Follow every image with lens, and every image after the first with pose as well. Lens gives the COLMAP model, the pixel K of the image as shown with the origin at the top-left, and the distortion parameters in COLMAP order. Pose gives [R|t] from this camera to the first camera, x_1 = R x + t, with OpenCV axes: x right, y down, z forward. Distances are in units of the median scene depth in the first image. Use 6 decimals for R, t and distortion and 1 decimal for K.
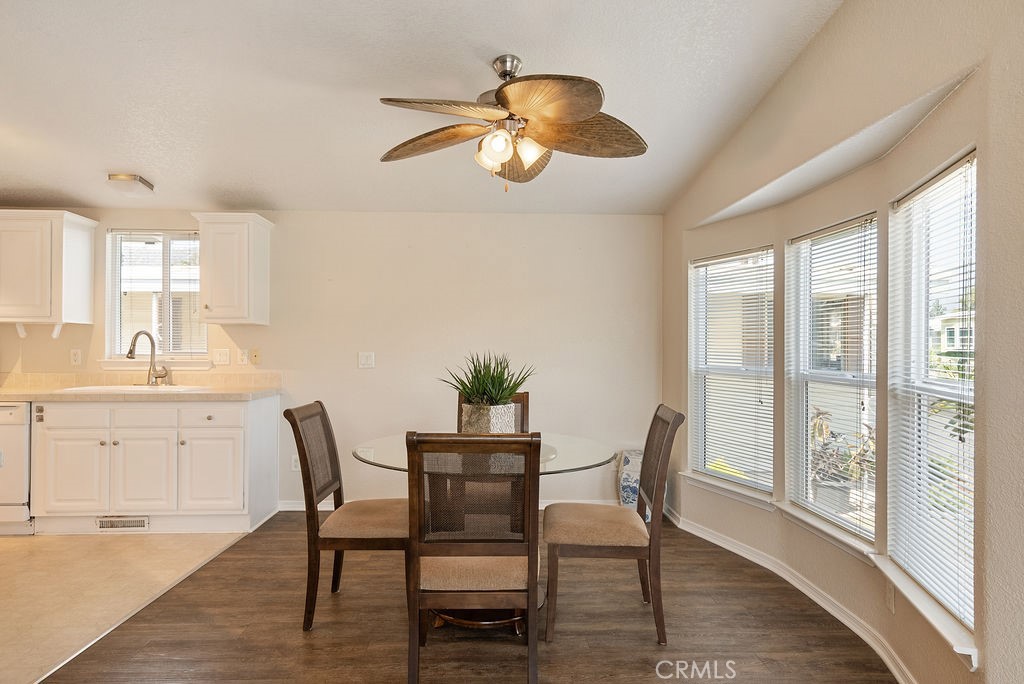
lens RADIAL K [[600.5, 0, 511.9], [0, 600.5, 342.3], [0, 0, 1]] dist [0.007637, 0.003060]
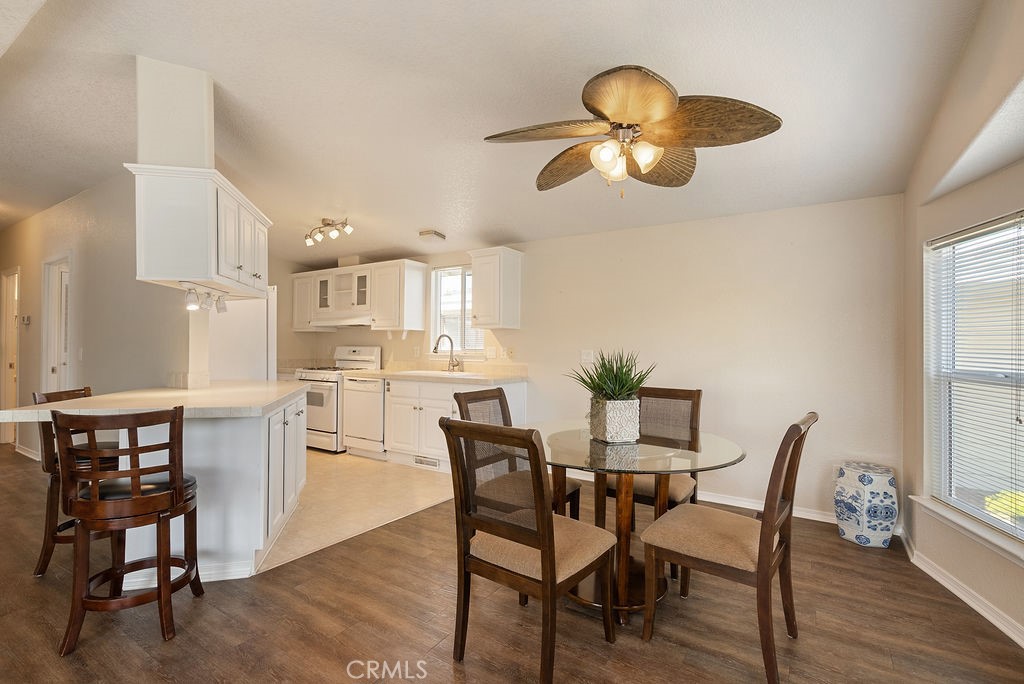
lens RADIAL K [[476.5, 0, 511.9], [0, 476.5, 338.2], [0, 0, 1]] dist [-0.000049, 0.001549]
pose [[0.820245, -0.007273, -0.571967, 0.213948], [0.002011, 0.999950, -0.009832, 0.002456], [0.572010, 0.006915, 0.820218, 0.143013]]
